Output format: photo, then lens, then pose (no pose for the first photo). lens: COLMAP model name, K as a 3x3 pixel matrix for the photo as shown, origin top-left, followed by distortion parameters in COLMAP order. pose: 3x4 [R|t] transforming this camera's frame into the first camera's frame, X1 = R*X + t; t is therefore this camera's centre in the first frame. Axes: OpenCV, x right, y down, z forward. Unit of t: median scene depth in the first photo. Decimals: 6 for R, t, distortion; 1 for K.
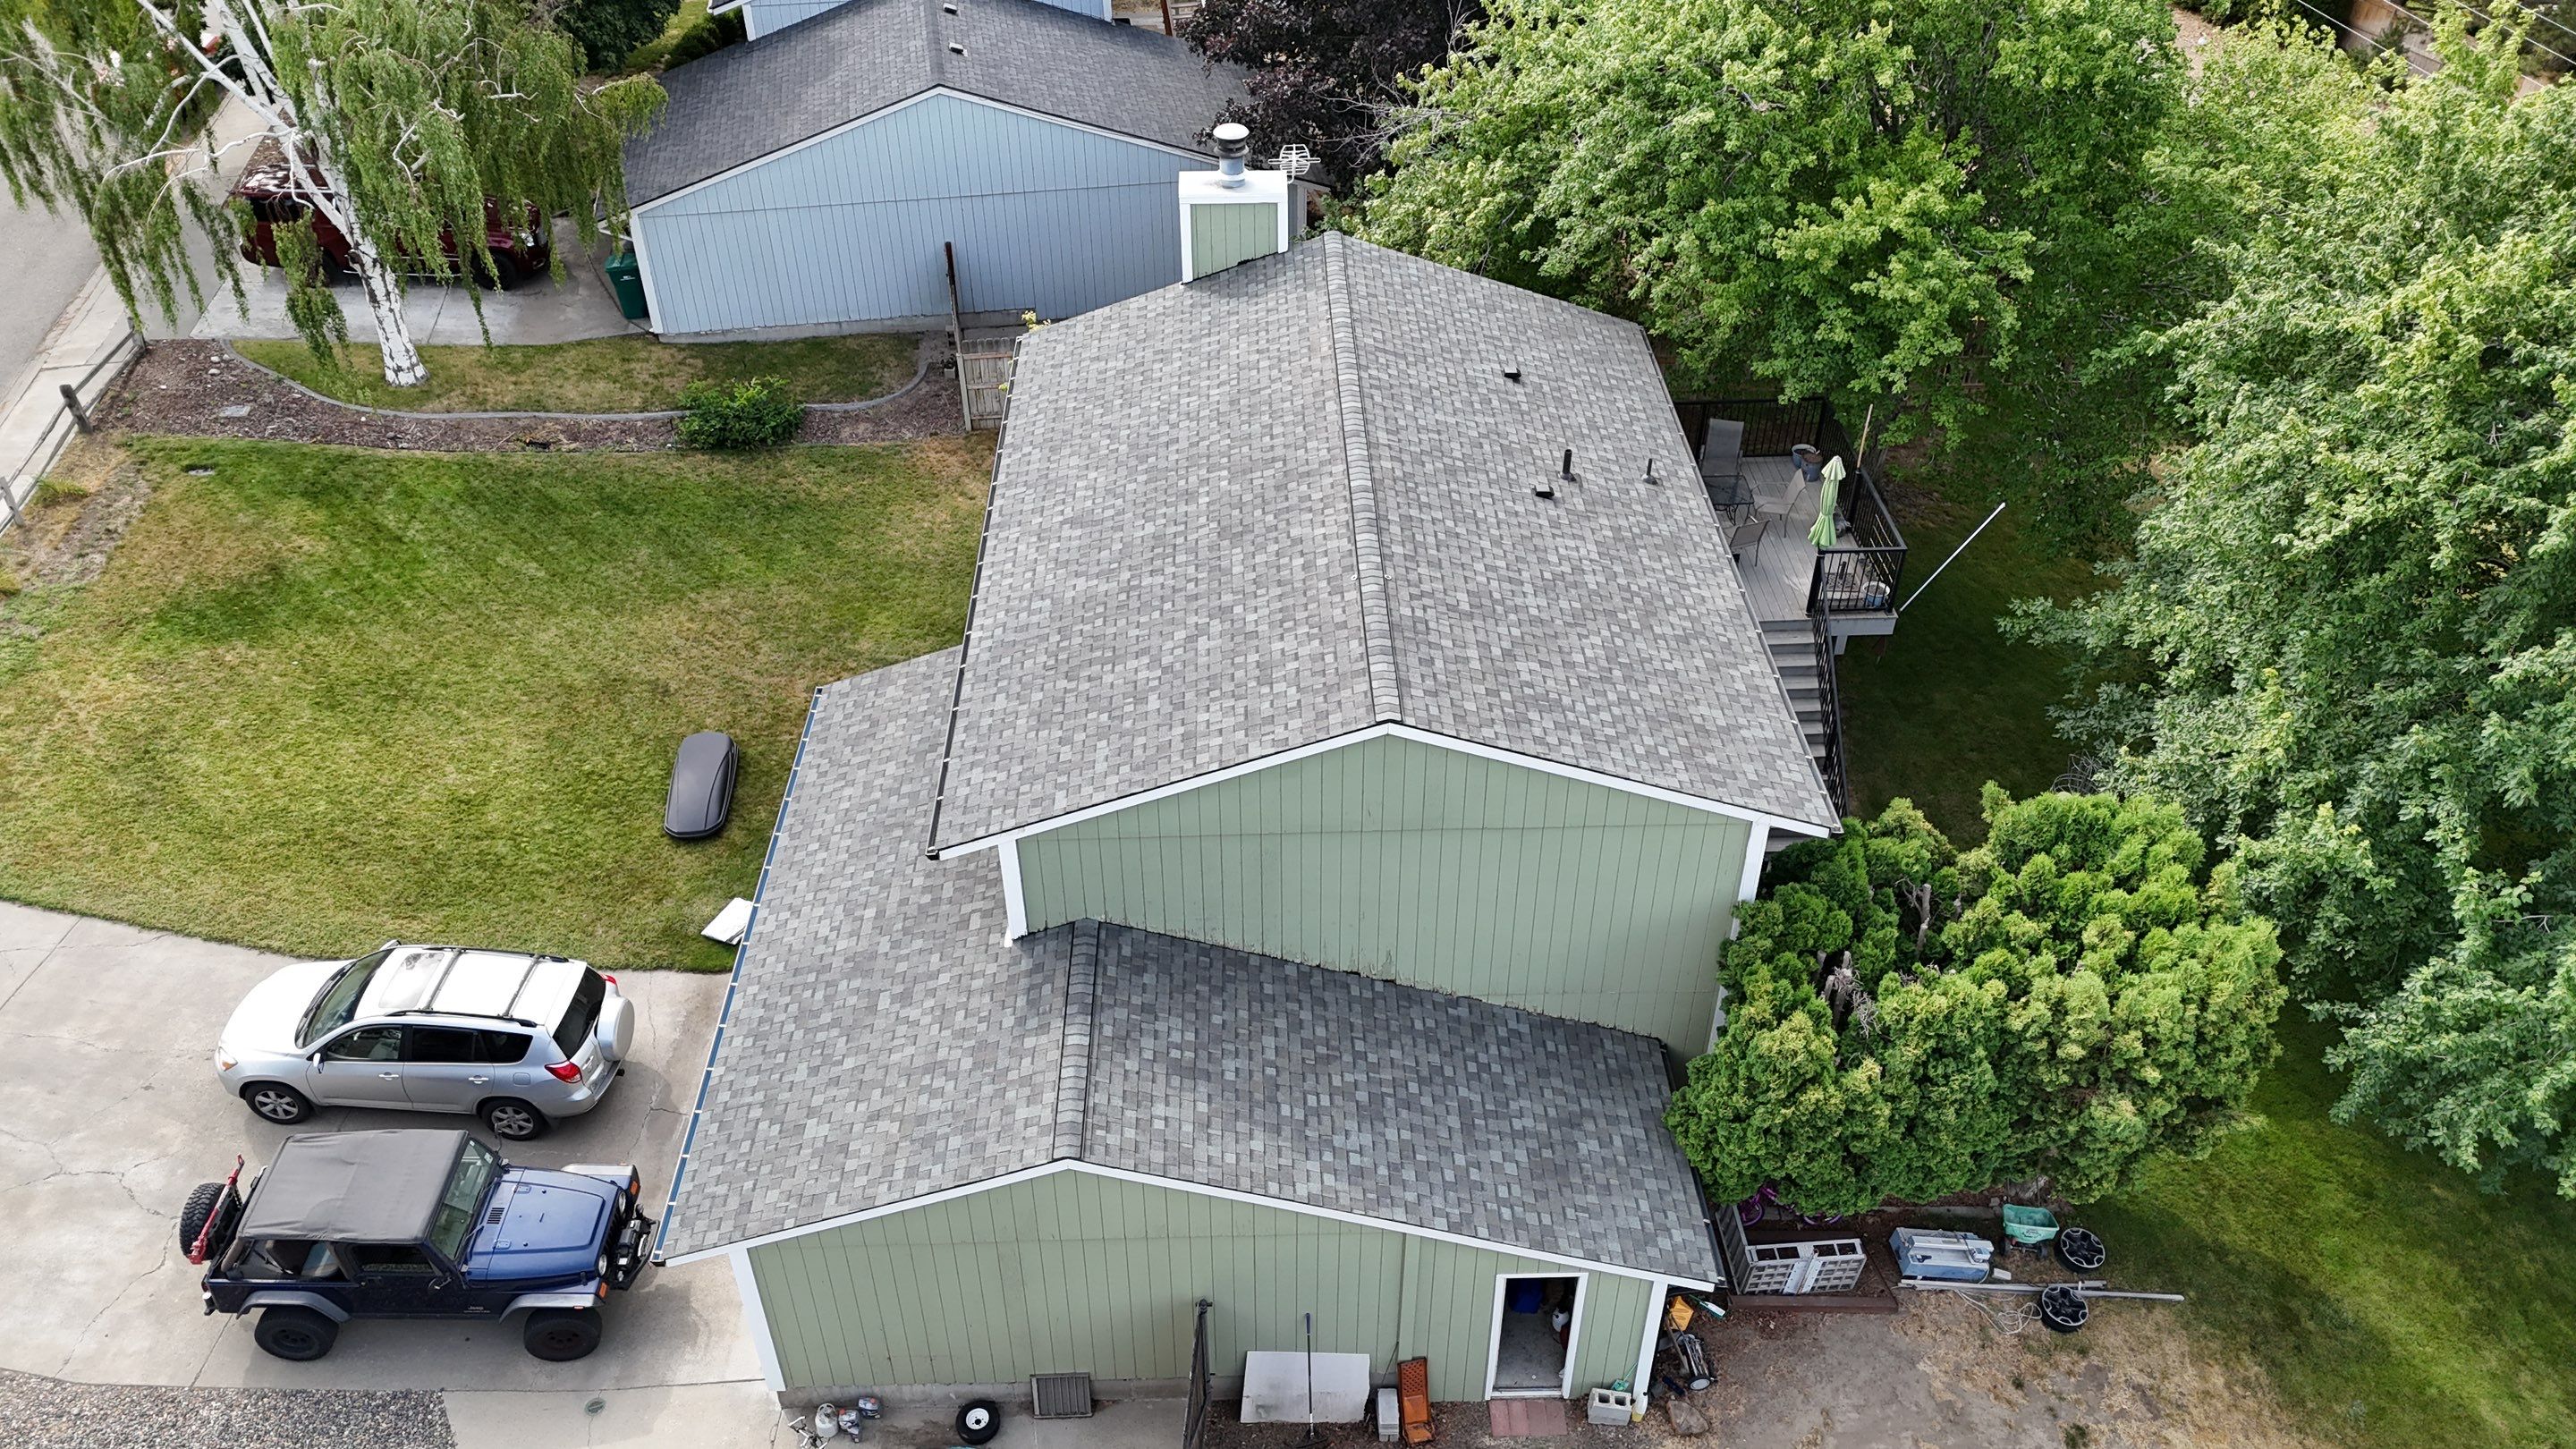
lens RADIAL K [[1880.1, 0, 1286.2], [0, 1880.1, 734.9], [0, 0, 1]] dist [0.086209, -0.079430]
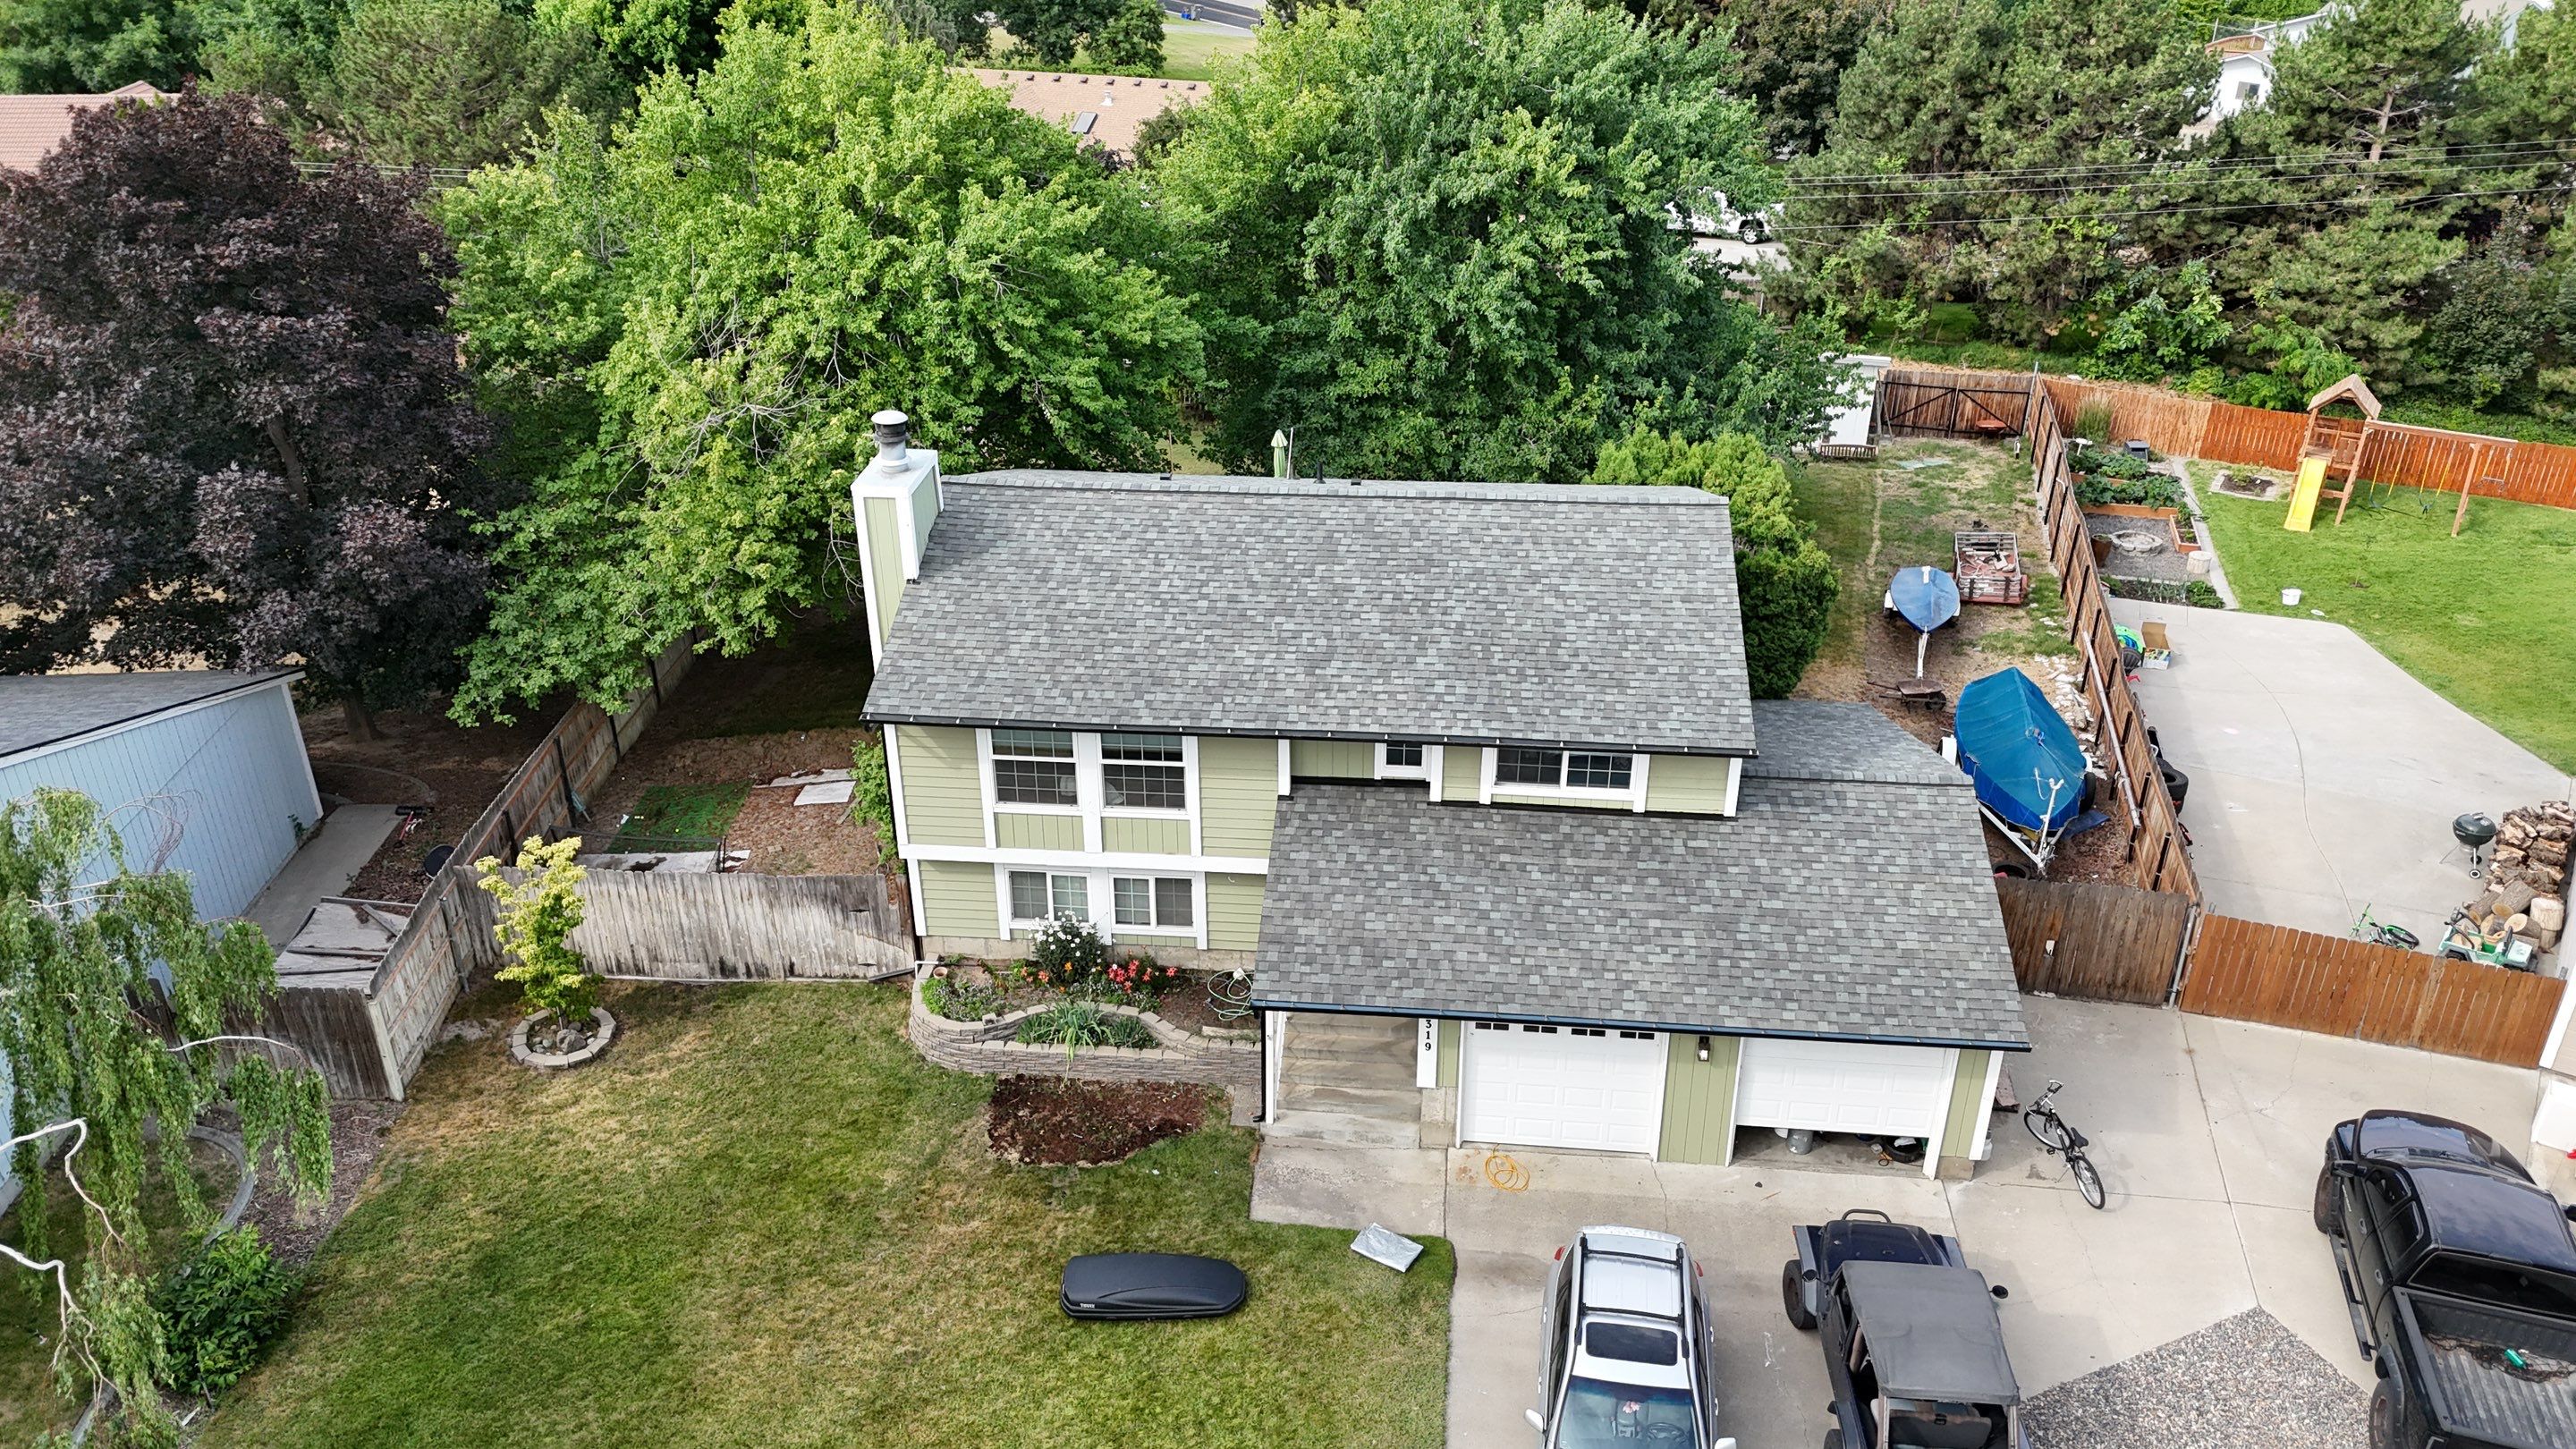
lens RADIAL K [[1880.1, 0, 1284.4], [0, 1880.1, 717.1], [0, 0, 1]] dist [0.086209, -0.079430]
pose [[0.125500, -0.459973, 0.879019, -0.999444], [0.622492, 0.726417, 0.291244, -0.388128], [-0.772499, 0.510631, 0.377494, 0.587654]]
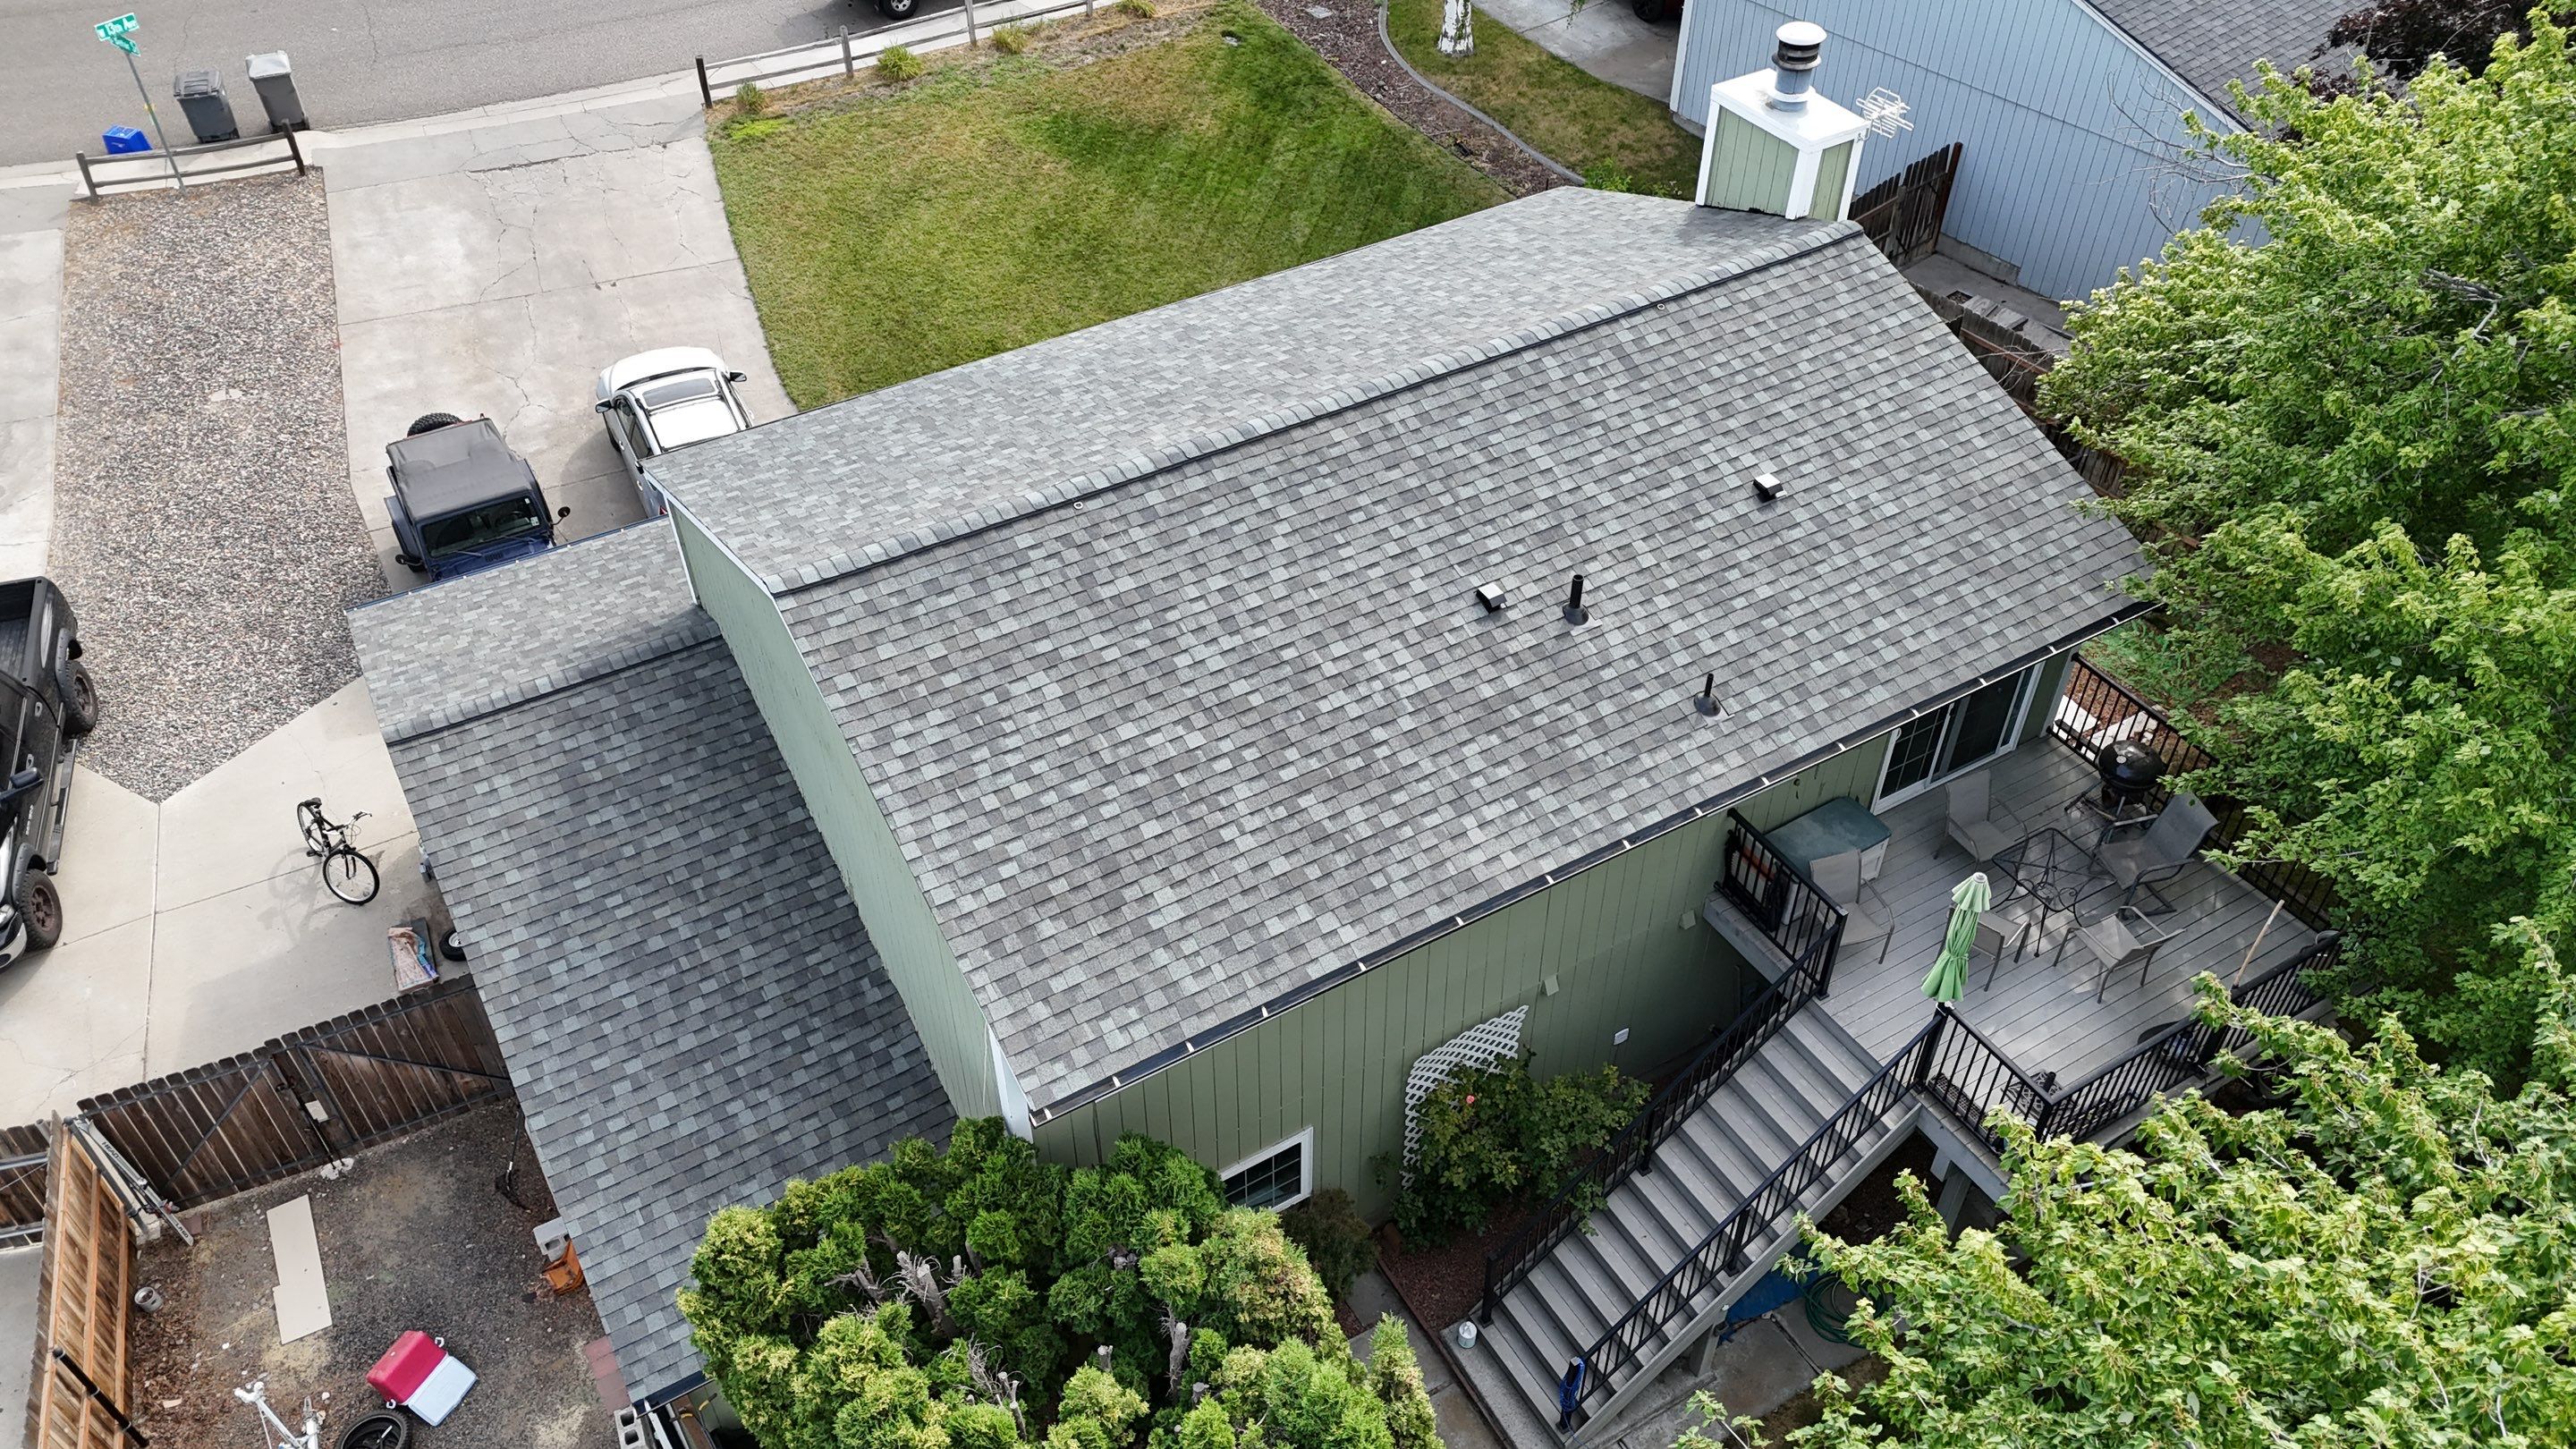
lens RADIAL K [[1880.1, 0, 1284.2], [0, 1880.1, 742.3], [0, 0, 1]] dist [0.086209, -0.079430]
pose [[0.482007, 0.596168, -0.642069, 0.534896], [-0.542858, 0.778415, 0.315238, -0.245060], [0.687731, 0.196606, 0.698836, 0.439672]]
